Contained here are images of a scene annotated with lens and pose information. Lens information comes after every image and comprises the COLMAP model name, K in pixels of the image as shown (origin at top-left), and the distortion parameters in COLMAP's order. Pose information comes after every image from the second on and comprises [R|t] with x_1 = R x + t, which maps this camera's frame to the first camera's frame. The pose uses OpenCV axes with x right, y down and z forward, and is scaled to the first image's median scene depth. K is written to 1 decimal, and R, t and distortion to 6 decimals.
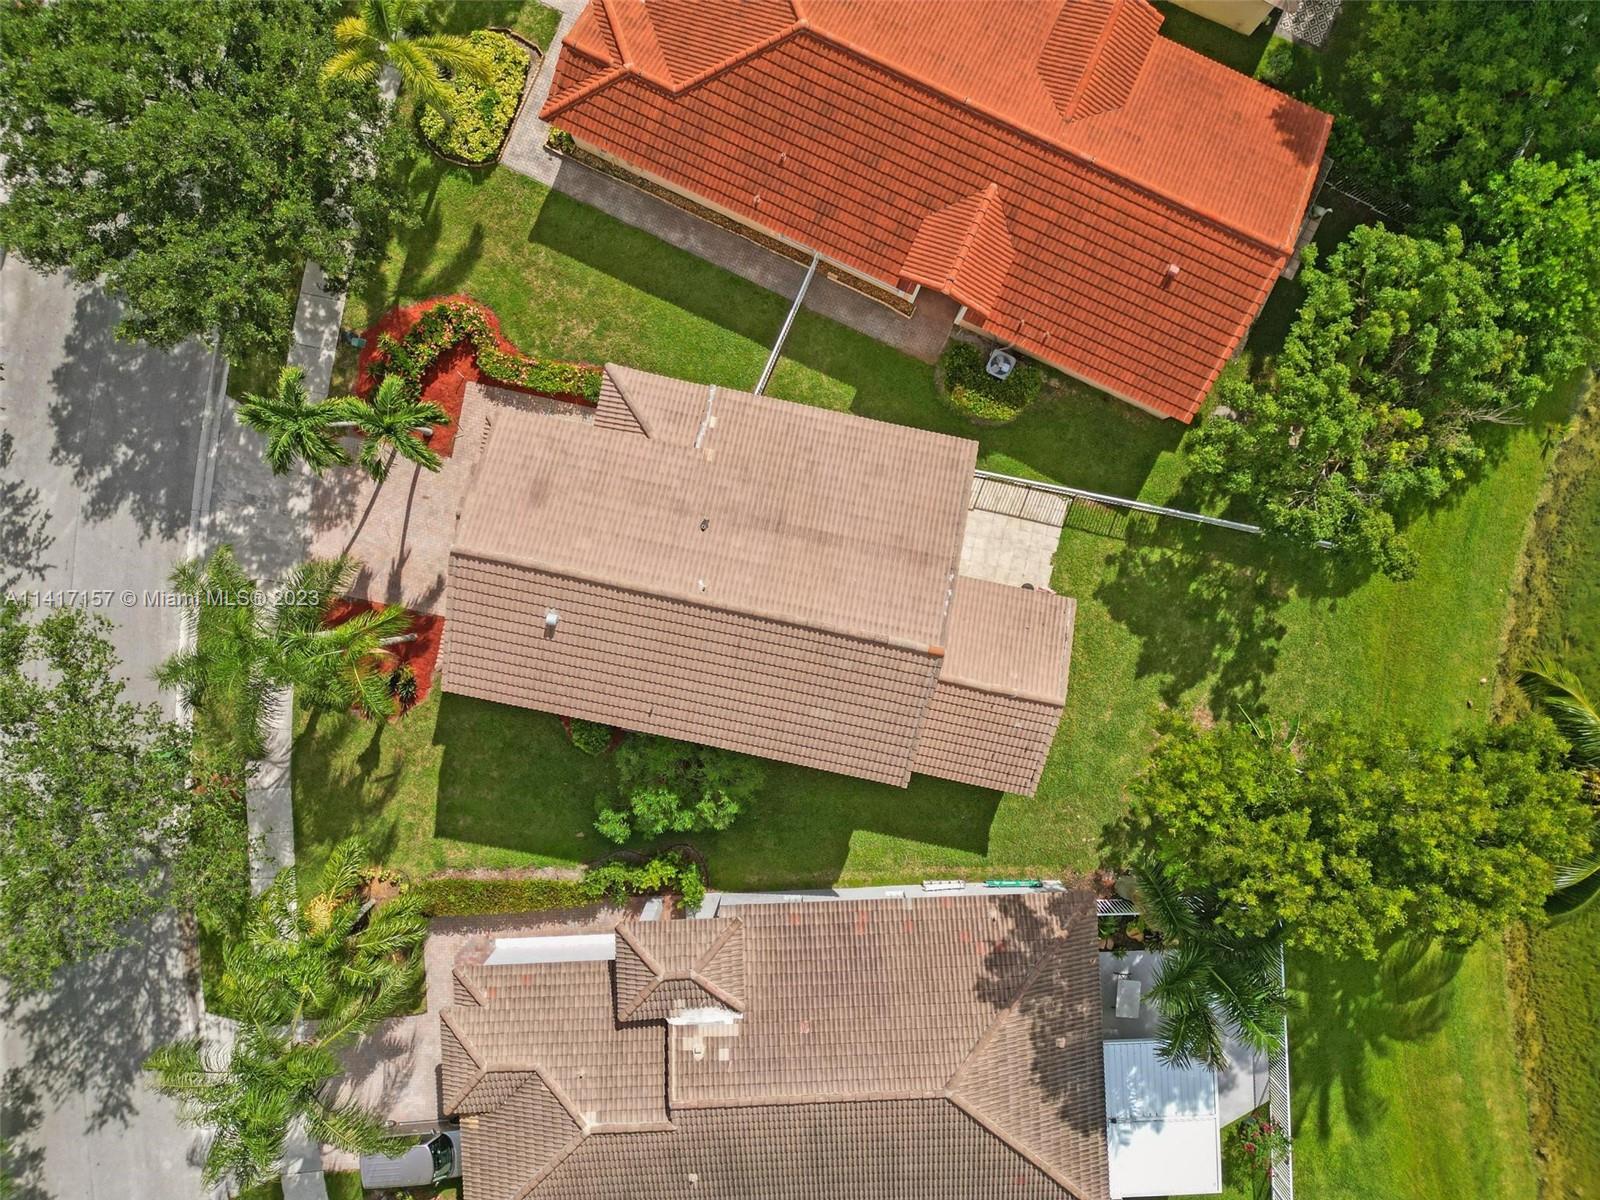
lens RADIAL K [[1153.4, 0, 800.0], [0, 1153.4, 600.0], [0, 0, 1]] dist [0.051030, -0.030046]
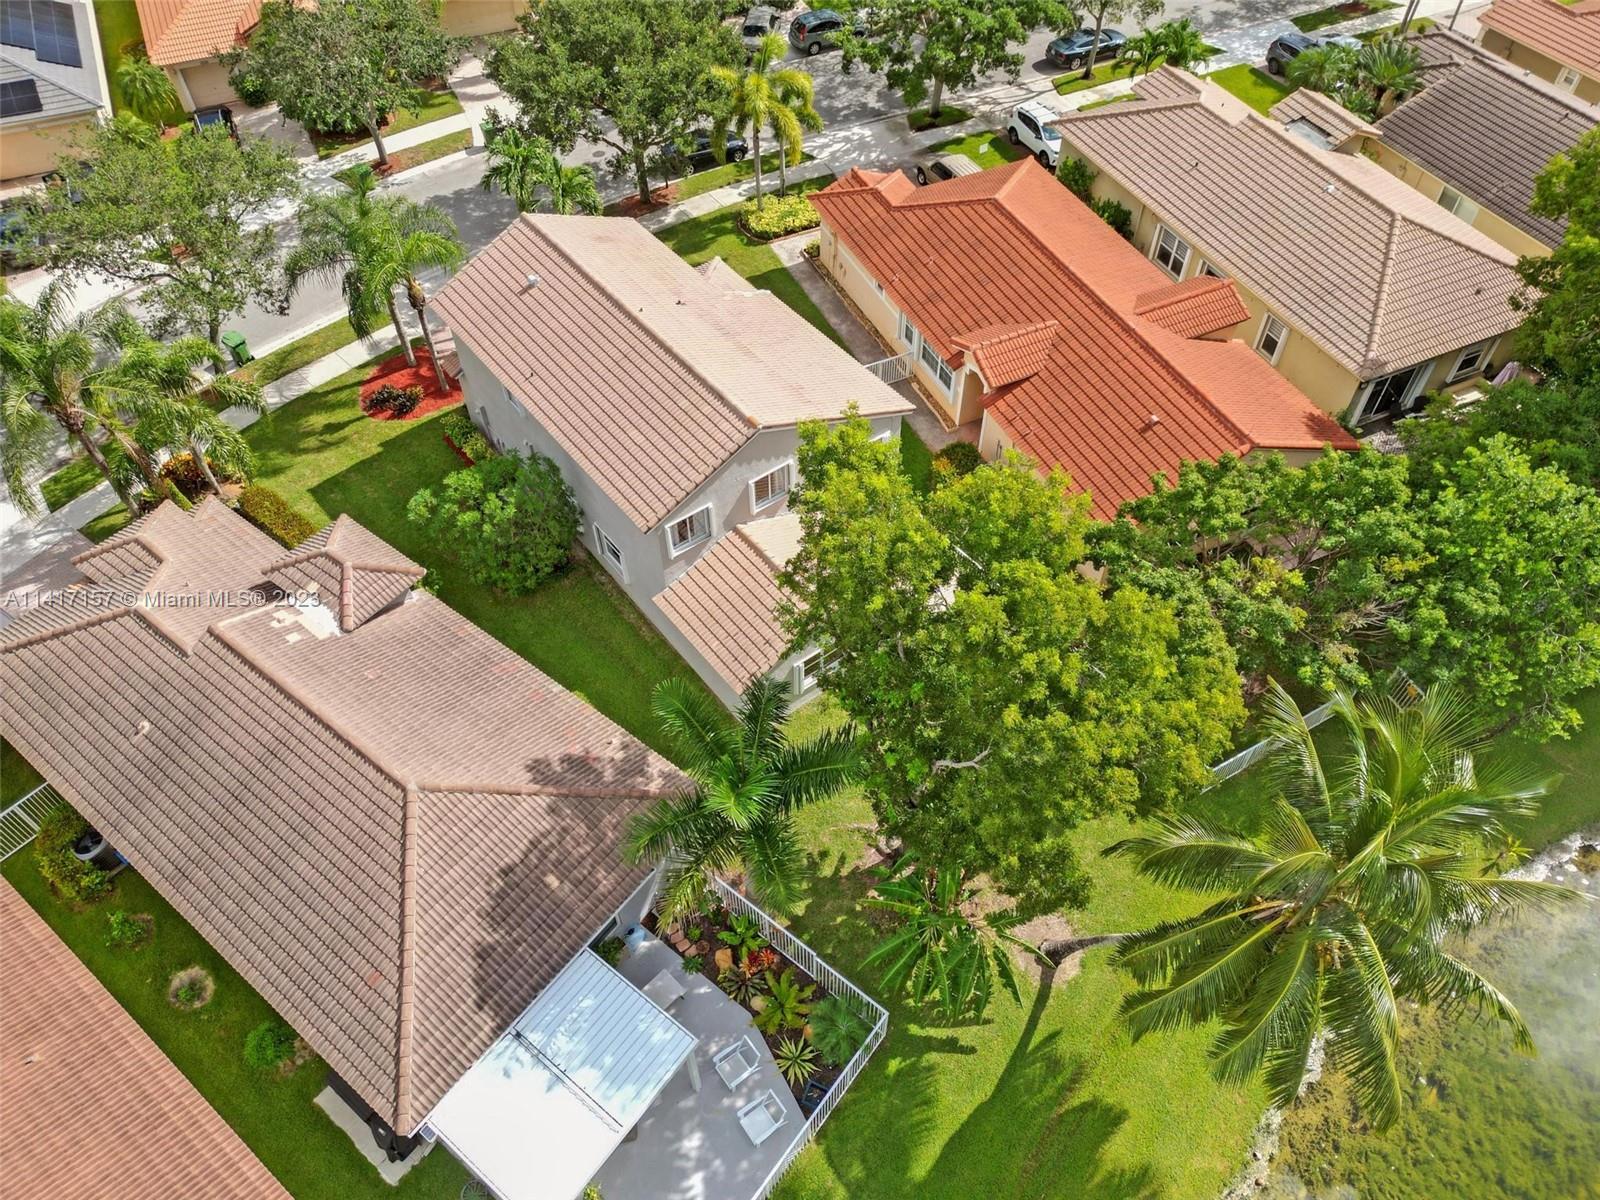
lens RADIAL K [[1153.4, 0, 800.0], [0, 1153.4, 600.0], [0, 0, 1]] dist [0.051030, -0.030046]
pose [[0.759377, 0.491743, -0.426070, 0.539111], [-0.650433, 0.556783, -0.516652, 0.520367], [-0.016831, 0.669464, 0.742654, 0.266002]]
